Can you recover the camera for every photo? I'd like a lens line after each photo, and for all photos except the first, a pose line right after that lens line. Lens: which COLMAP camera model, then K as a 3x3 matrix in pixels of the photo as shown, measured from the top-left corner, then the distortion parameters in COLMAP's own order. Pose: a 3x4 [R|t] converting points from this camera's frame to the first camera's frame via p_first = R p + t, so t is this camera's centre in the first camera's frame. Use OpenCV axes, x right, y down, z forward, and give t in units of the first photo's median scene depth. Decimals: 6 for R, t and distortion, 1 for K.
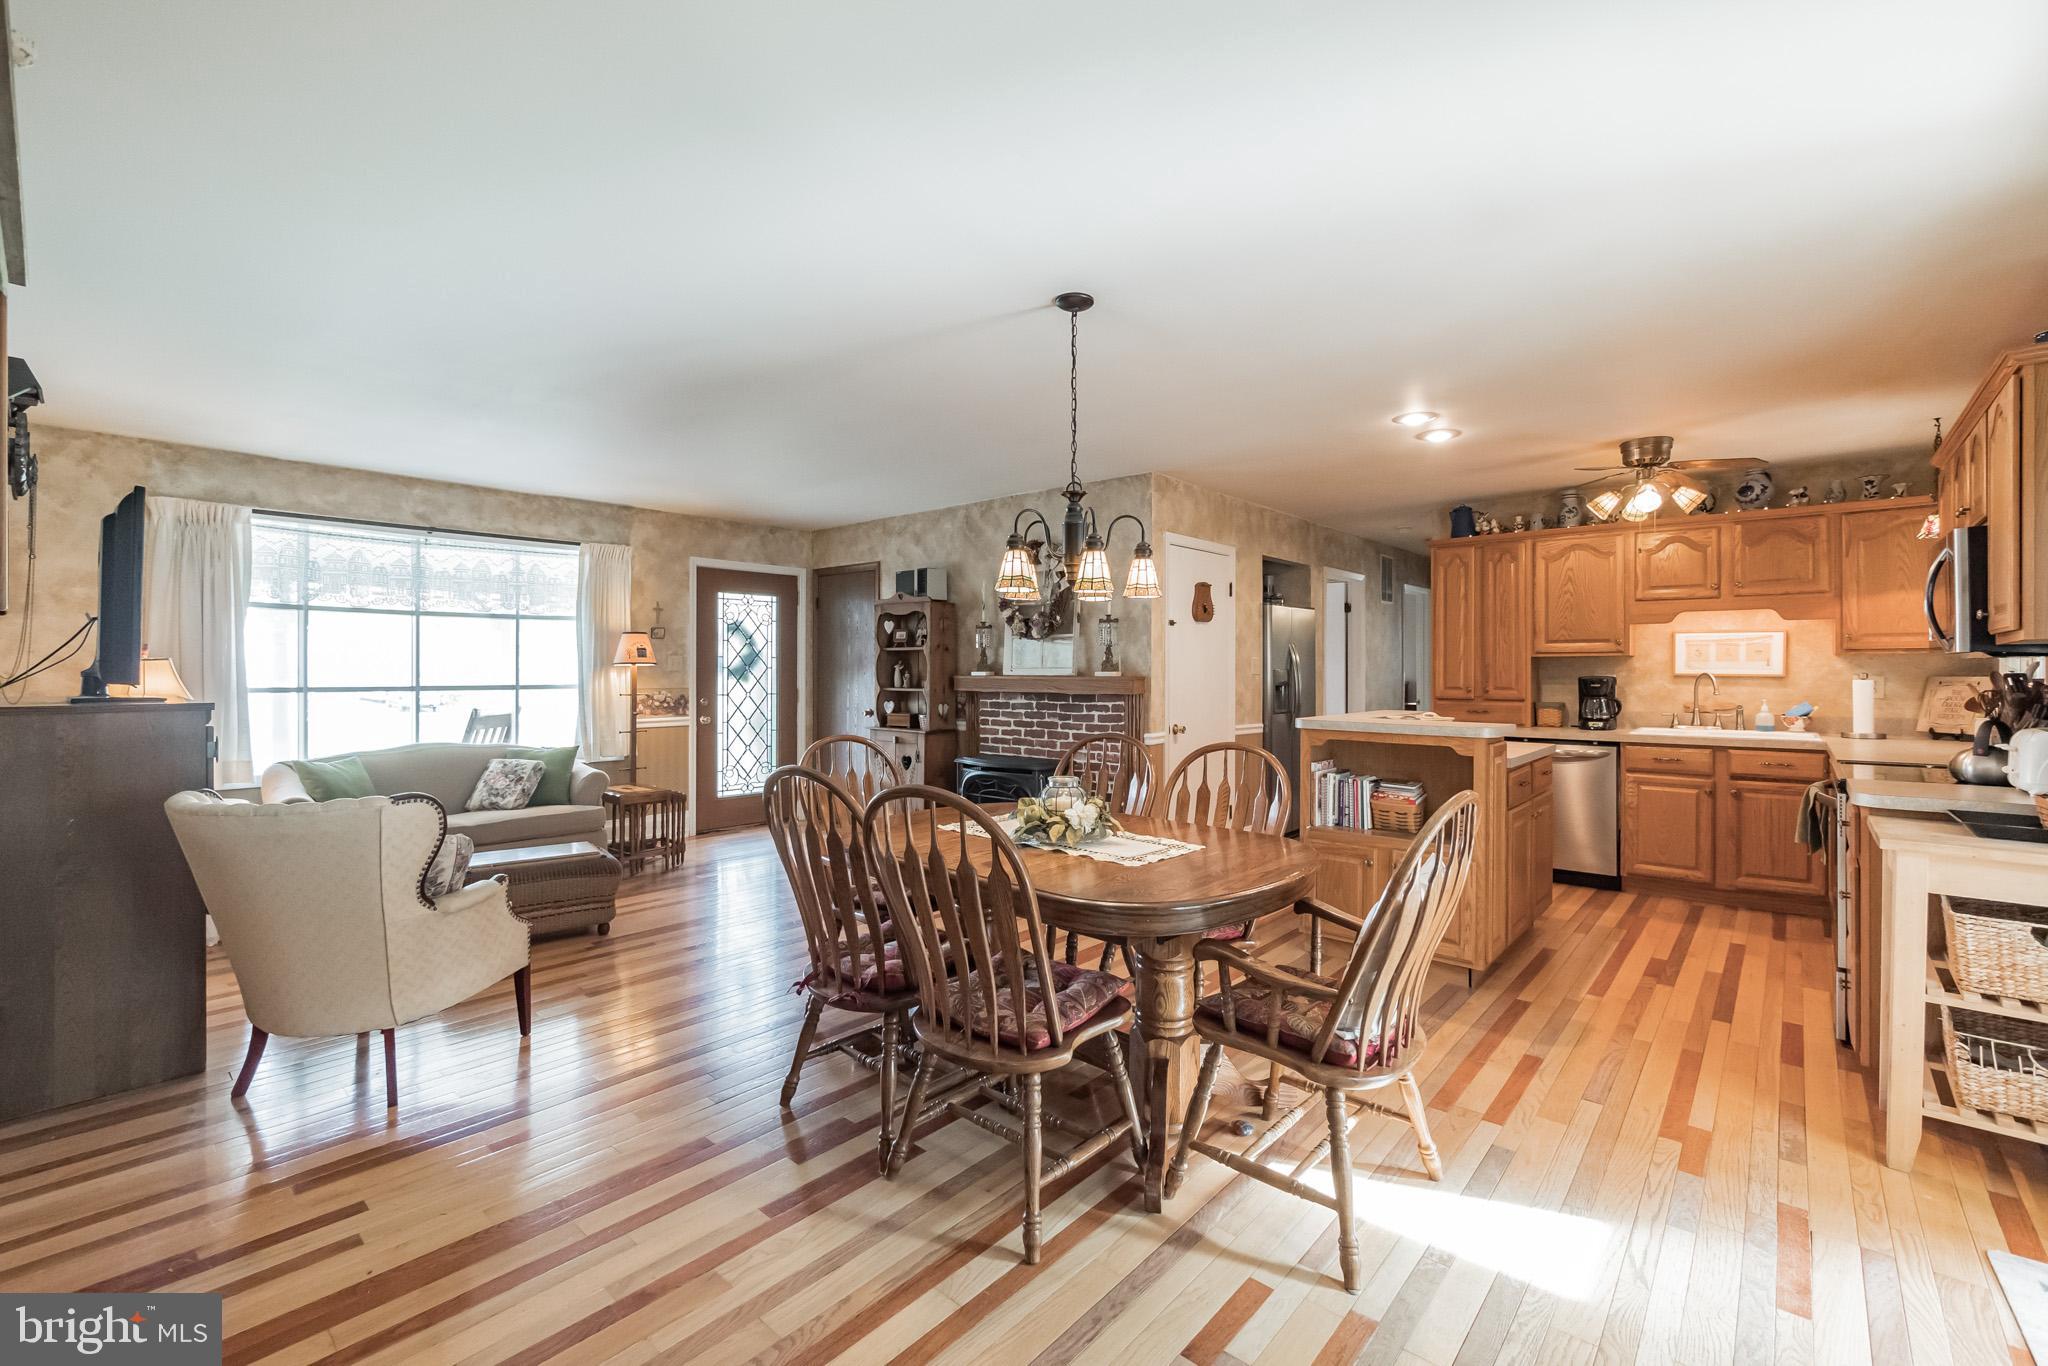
lens RADIAL K [[866.6, 0, 1030.3], [0, 866.6, 667.5], [0, 0, 1]] dist [-0.007079, 0.000803]
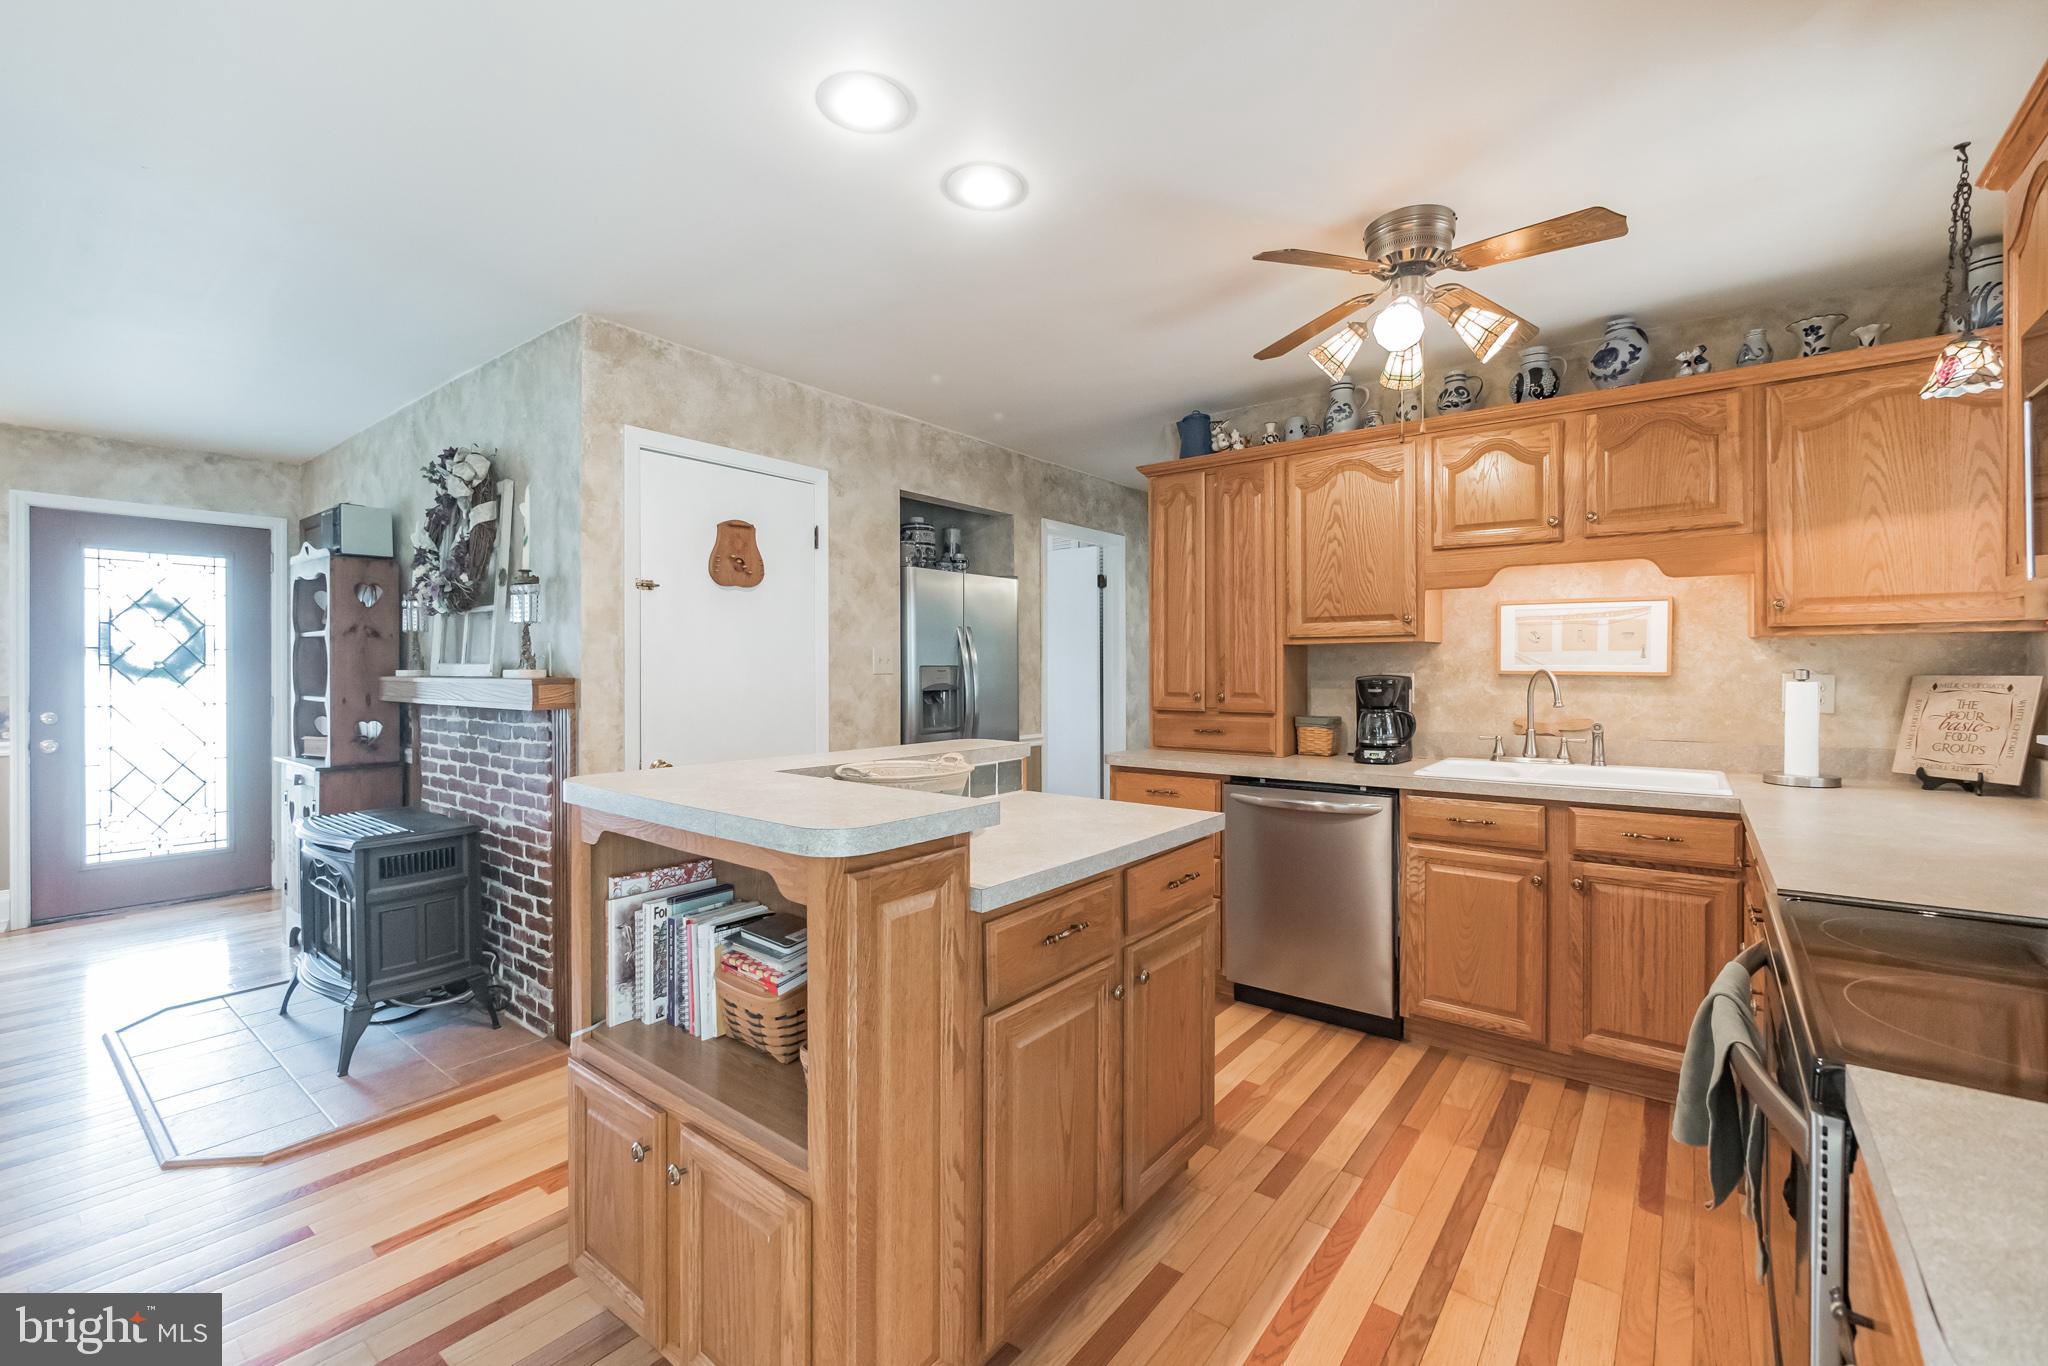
lens RADIAL K [[866.6, 0, 1005.8], [0, 866.6, 668.1], [0, 0, 1]] dist [-0.007079, 0.000803]
pose [[0.998736, -0.002339, 0.050201, 0.383711], [0.002177, 0.999992, 0.003300, 0.002213], [-0.050208, -0.003187, 0.998734, 0.424520]]
